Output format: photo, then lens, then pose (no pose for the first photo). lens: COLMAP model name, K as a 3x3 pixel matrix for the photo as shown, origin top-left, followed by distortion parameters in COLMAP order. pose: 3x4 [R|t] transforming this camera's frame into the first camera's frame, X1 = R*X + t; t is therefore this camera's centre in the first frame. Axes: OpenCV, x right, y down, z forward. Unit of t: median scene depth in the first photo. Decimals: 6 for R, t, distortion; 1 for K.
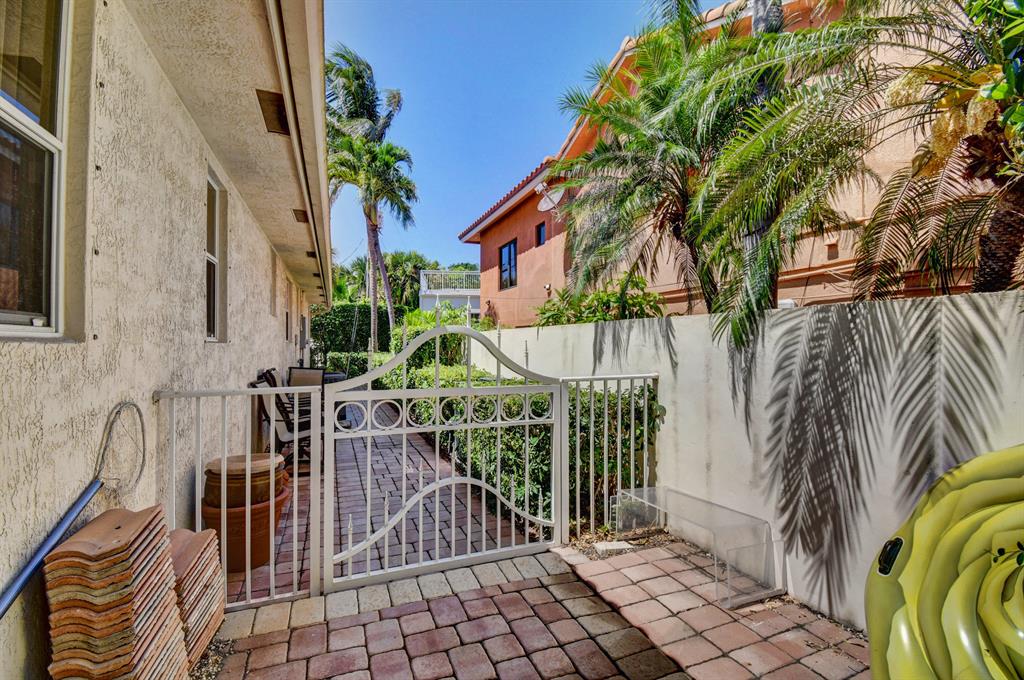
lens RADIAL K [[458.0, 0, 511.5], [0, 458.0, 339.6], [0, 0, 1]] dist [0.003345, -0.016881]
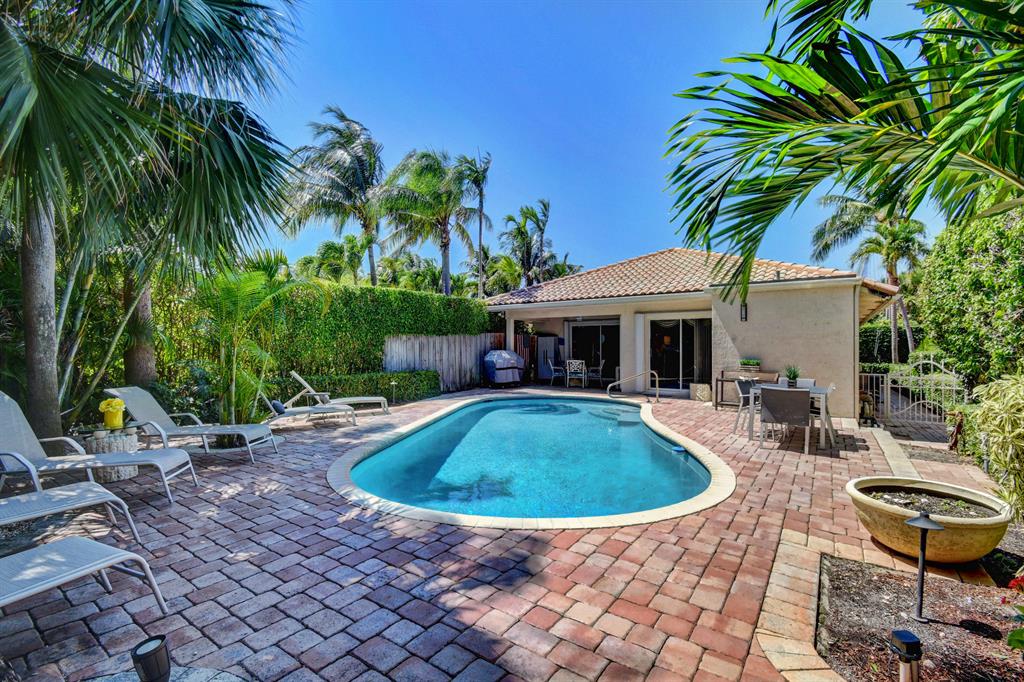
lens RADIAL K [[458.0, 0, 511.8], [0, 458.0, 345.7], [0, 0, 1]] dist [0.003345, -0.016881]
pose [[0.555542, -0.006946, -0.831459, 0.228693], [0.007325, 0.999967, -0.003460, -0.033989], [0.831456, -0.004168, 0.555575, -0.827603]]
